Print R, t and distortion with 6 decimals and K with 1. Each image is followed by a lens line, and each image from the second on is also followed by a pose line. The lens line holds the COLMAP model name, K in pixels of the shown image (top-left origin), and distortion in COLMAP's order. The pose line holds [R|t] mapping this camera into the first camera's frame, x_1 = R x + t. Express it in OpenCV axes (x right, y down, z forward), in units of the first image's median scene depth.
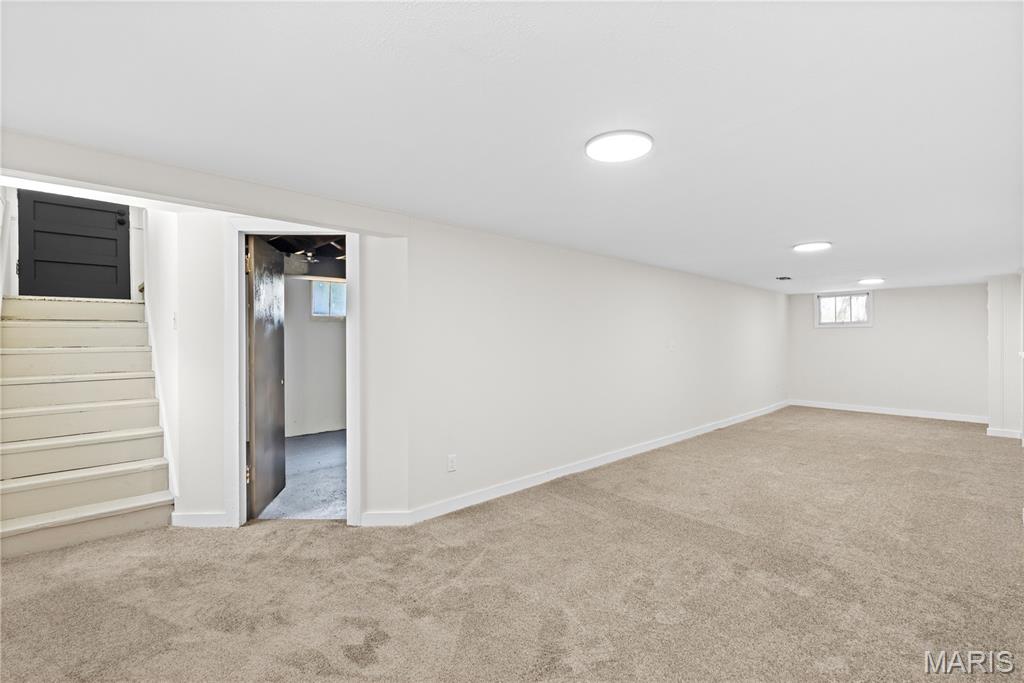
lens RADIAL K [[482.0, 0, 551.2], [0, 482.0, 345.5], [0, 0, 1]] dist [0.001446, 0.000069]
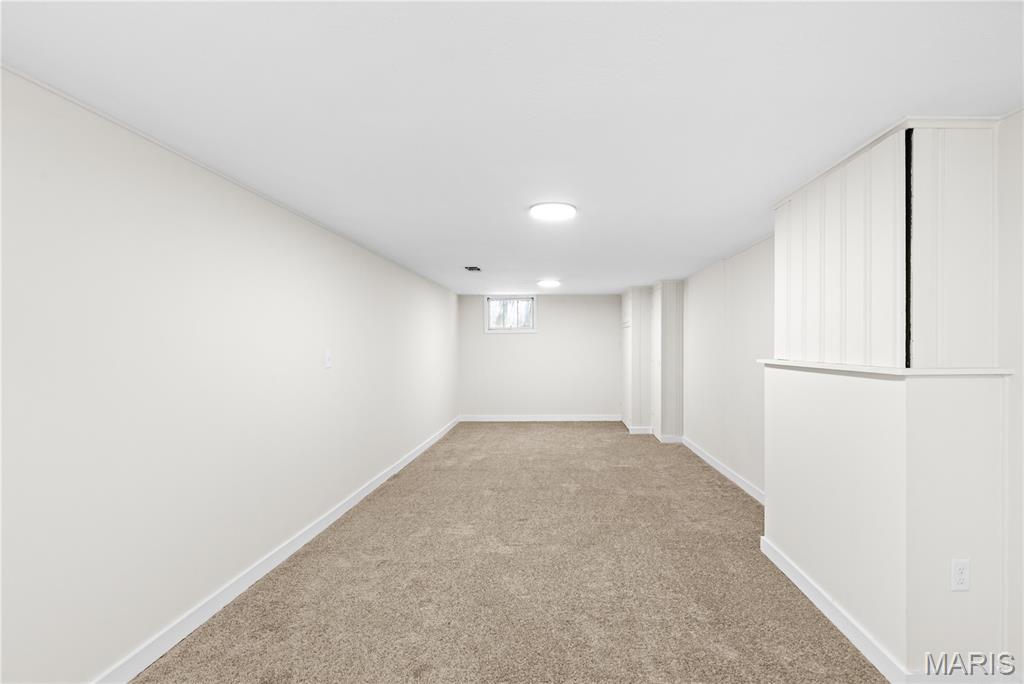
lens RADIAL K [[482.0, 0, 551.2], [0, 482.0, 346.0], [0, 0, 1]] dist [0.001446, 0.000069]
pose [[0.748546, -0.006739, 0.663049, 0.054018], [0.014973, 0.999865, -0.006741, -0.006732], [-0.662914, 0.014974, 0.748546, 0.305413]]
